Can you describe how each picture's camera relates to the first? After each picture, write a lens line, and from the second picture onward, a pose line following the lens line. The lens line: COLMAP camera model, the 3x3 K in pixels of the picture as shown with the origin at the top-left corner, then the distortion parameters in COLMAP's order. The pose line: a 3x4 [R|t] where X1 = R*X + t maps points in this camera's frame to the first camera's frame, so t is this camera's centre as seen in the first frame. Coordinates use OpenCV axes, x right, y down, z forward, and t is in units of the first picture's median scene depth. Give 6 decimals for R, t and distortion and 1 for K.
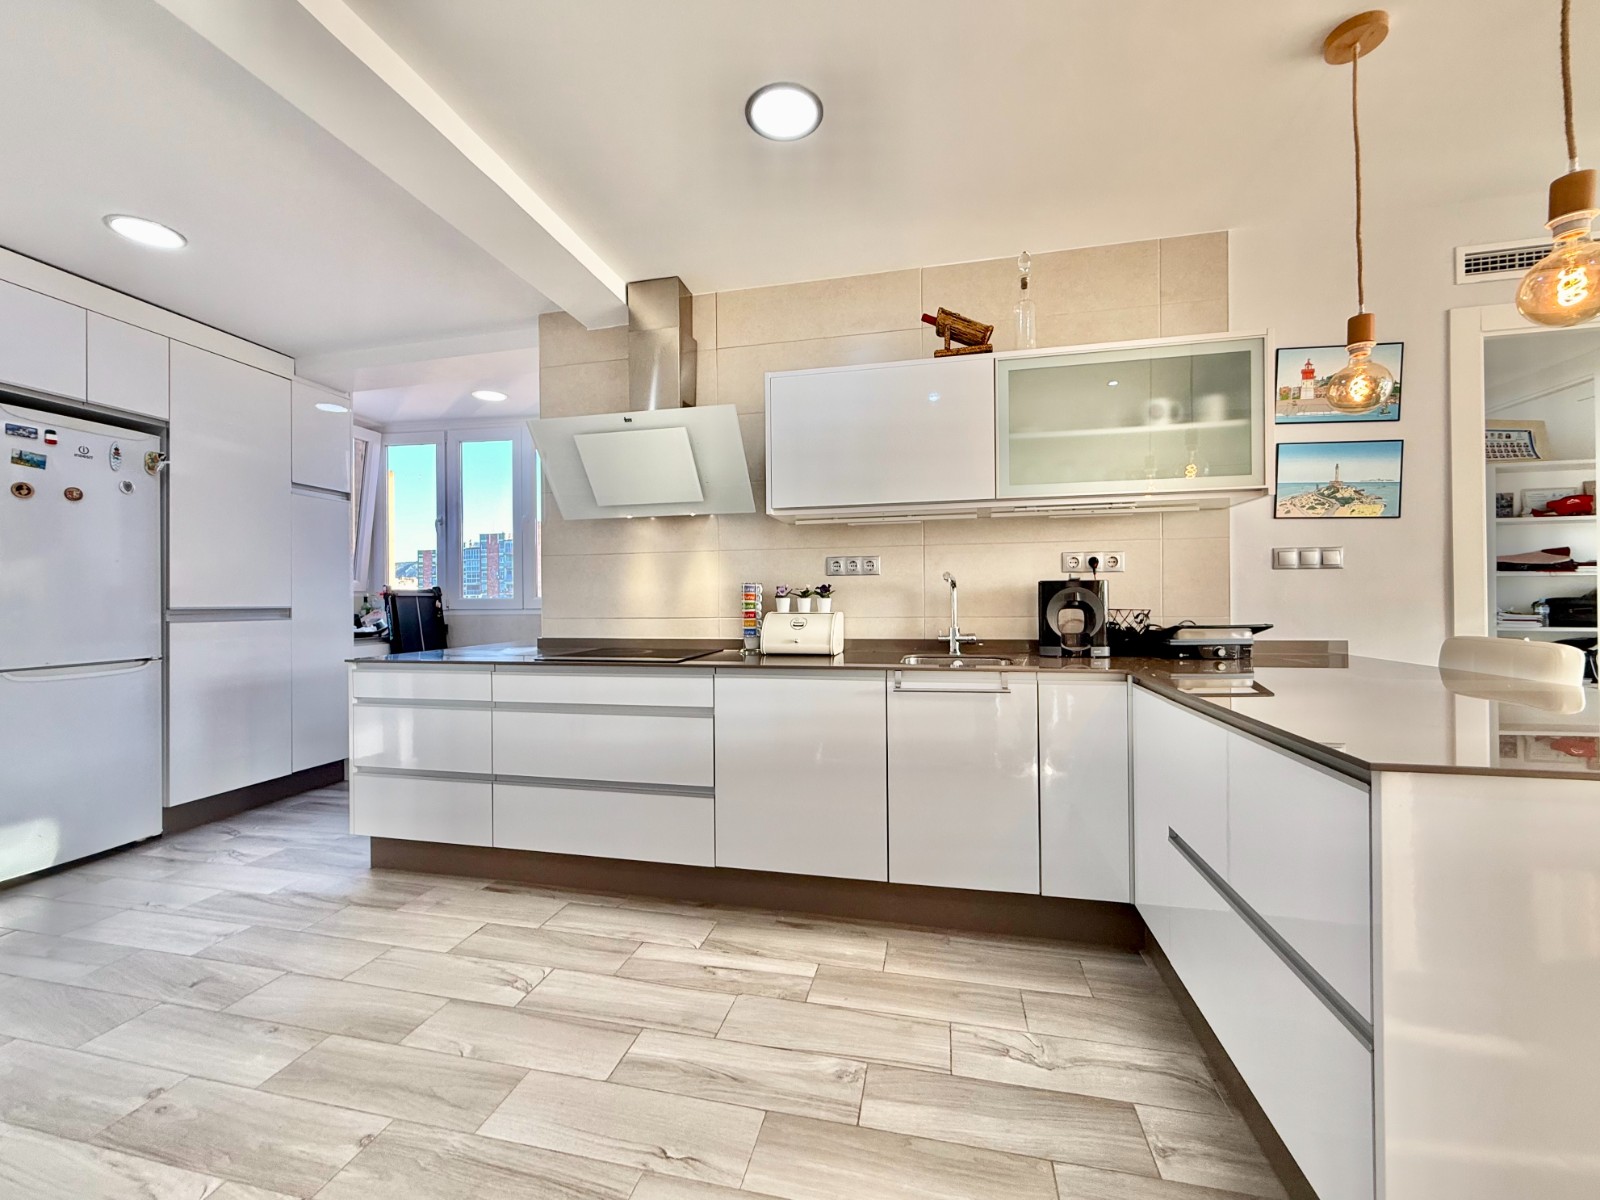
lens RADIAL K [[646.5, 0, 797.6], [0, 646.5, 599.9], [0, 0, 1]] dist [0.000977, -0.000459]
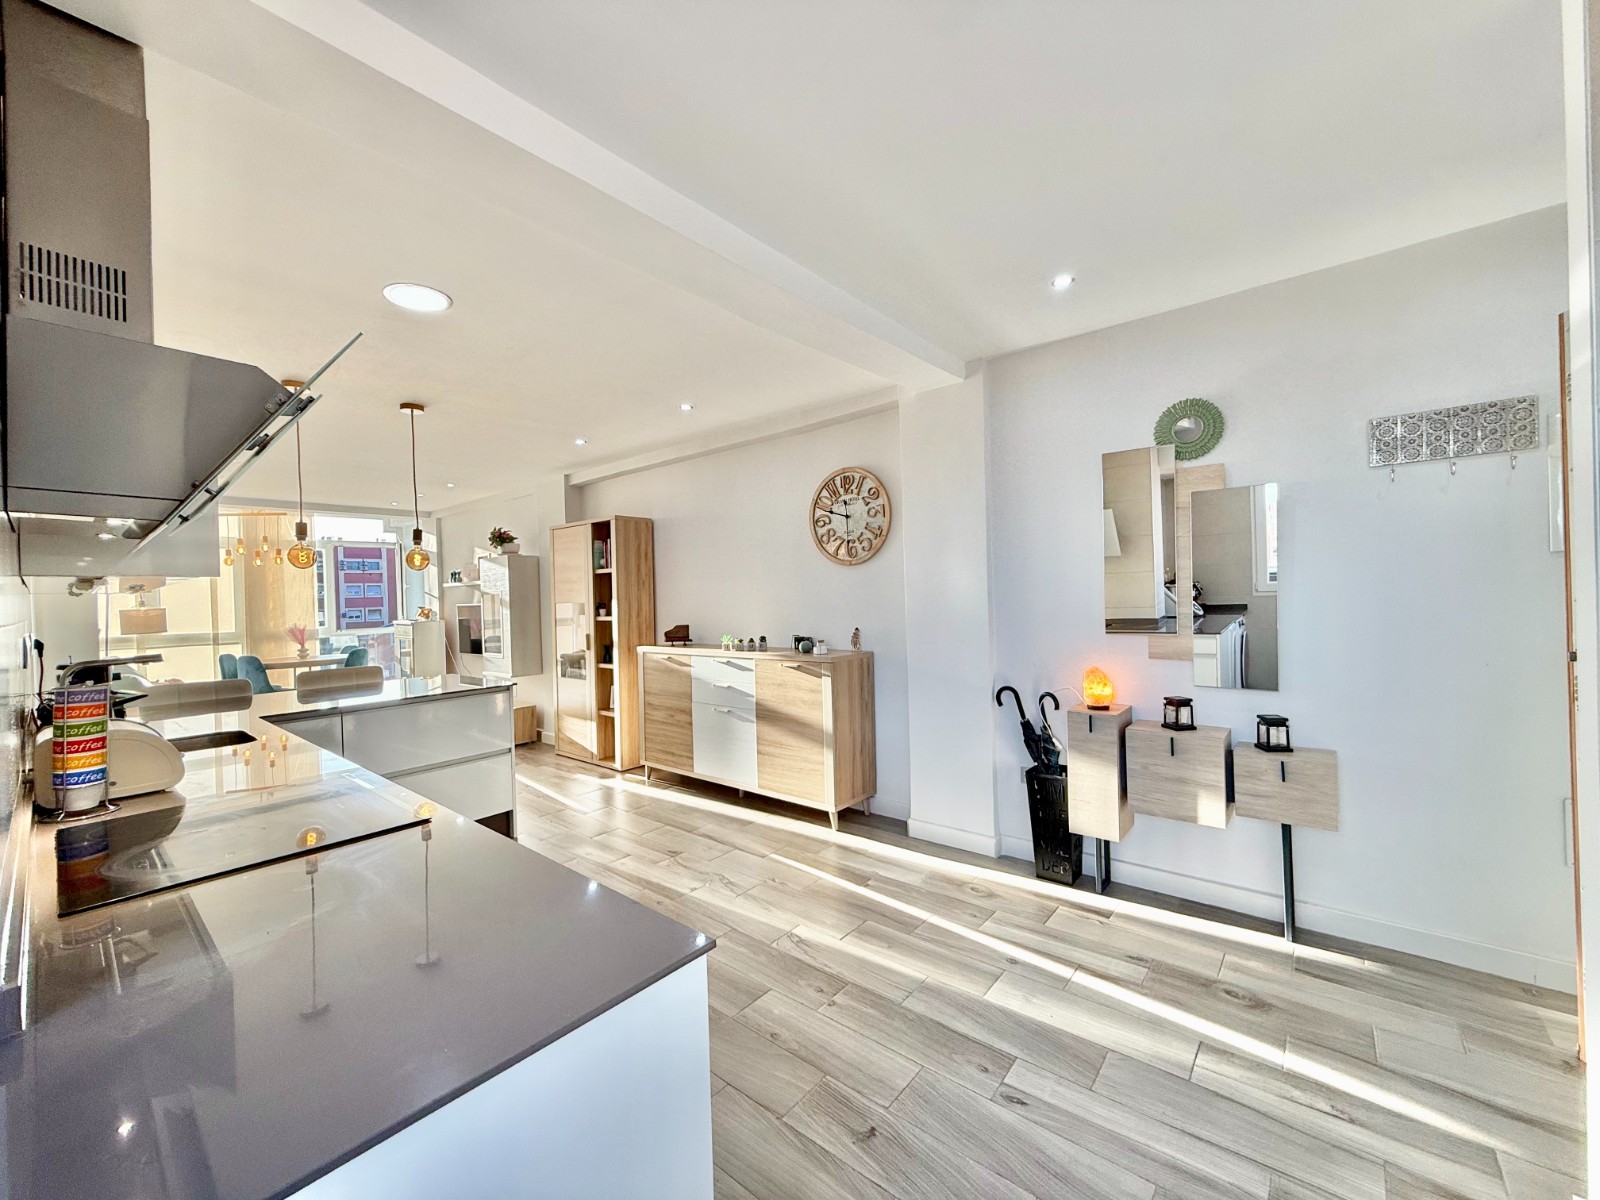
lens RADIAL K [[642.3, 0, 778.8], [0, 642.3, 598.5], [0, 0, 1]] dist [0.000024, 0.000079]
pose [[-0.877584, 0.034138, 0.478206, -1.132323], [0.039457, 0.999221, 0.001078, -0.103393], [-0.477797, 0.019815, -0.878247, 1.619144]]
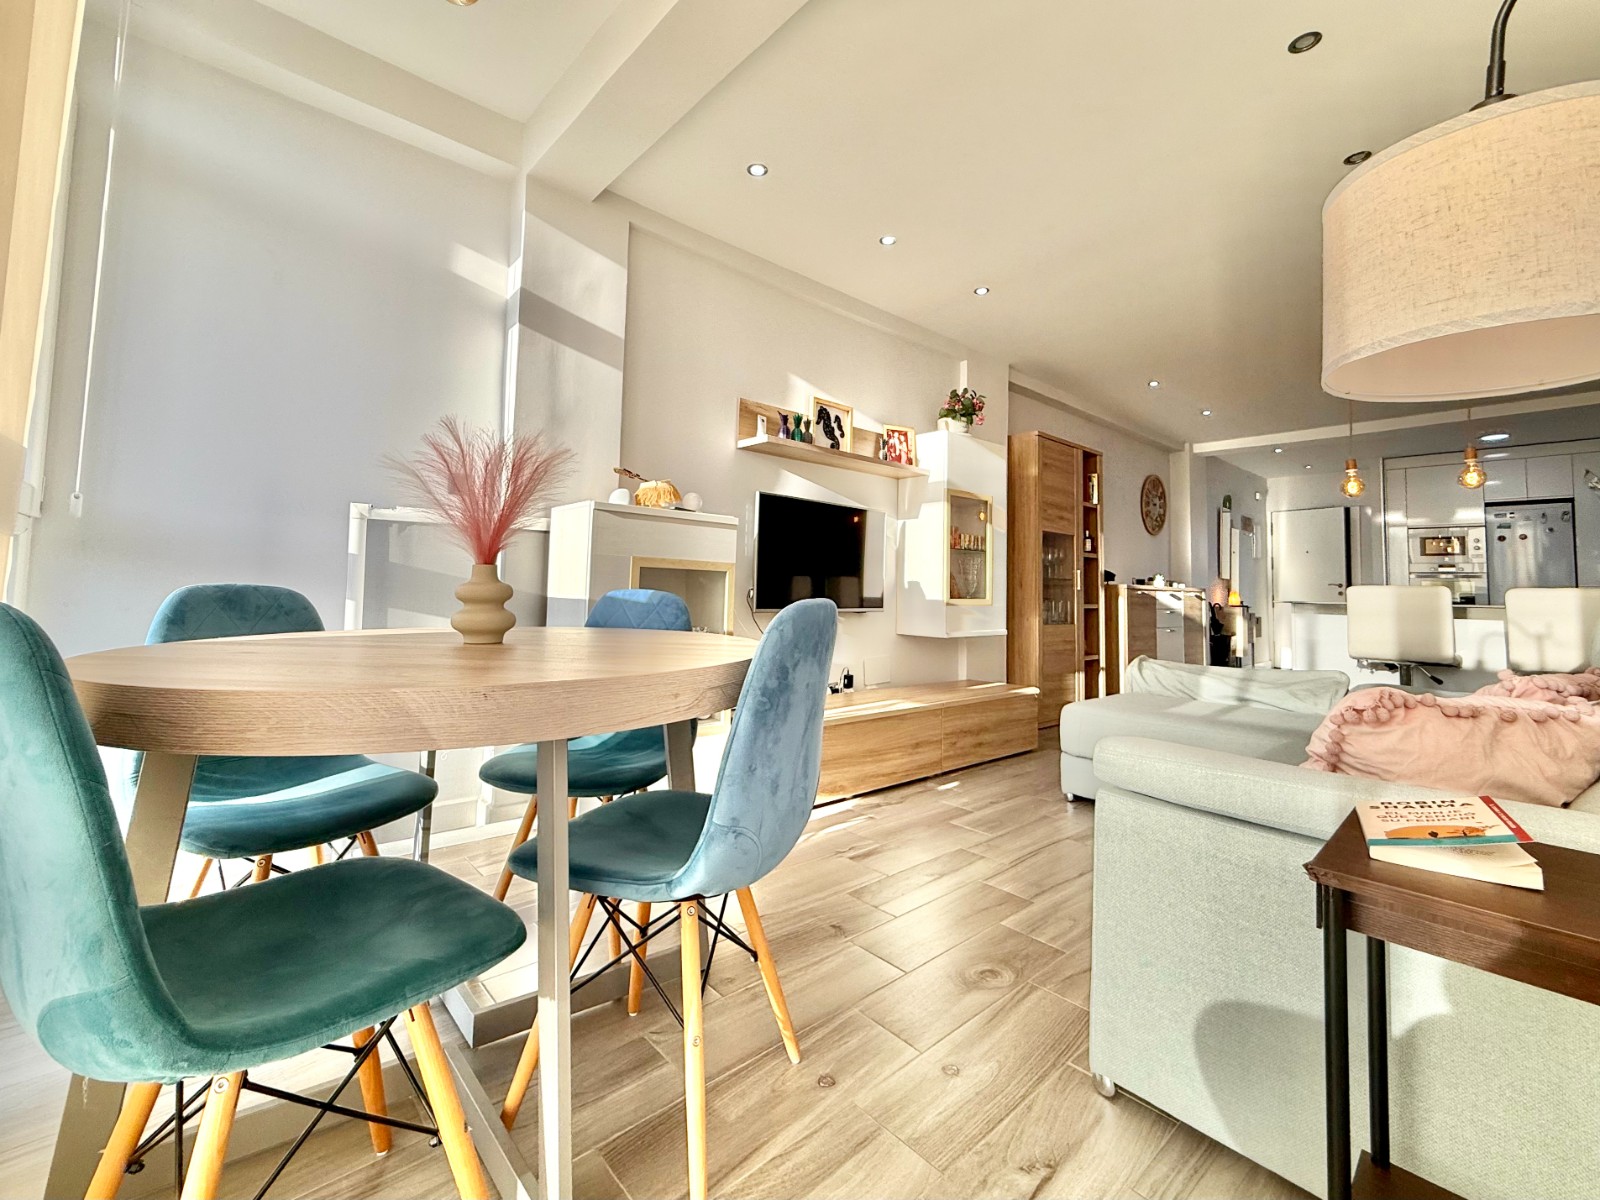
lens RADIAL K [[685.0, 0, 811.1], [0, 685.0, 543.8], [0, 0, 1]] dist [-0.001021, 0.000091]
pose [[-0.573102, -0.056534, -0.817532, 3.208553], [-0.016175, 0.998204, -0.057689, 0.066595], [0.819325, -0.019839, -0.572987, 0.372929]]
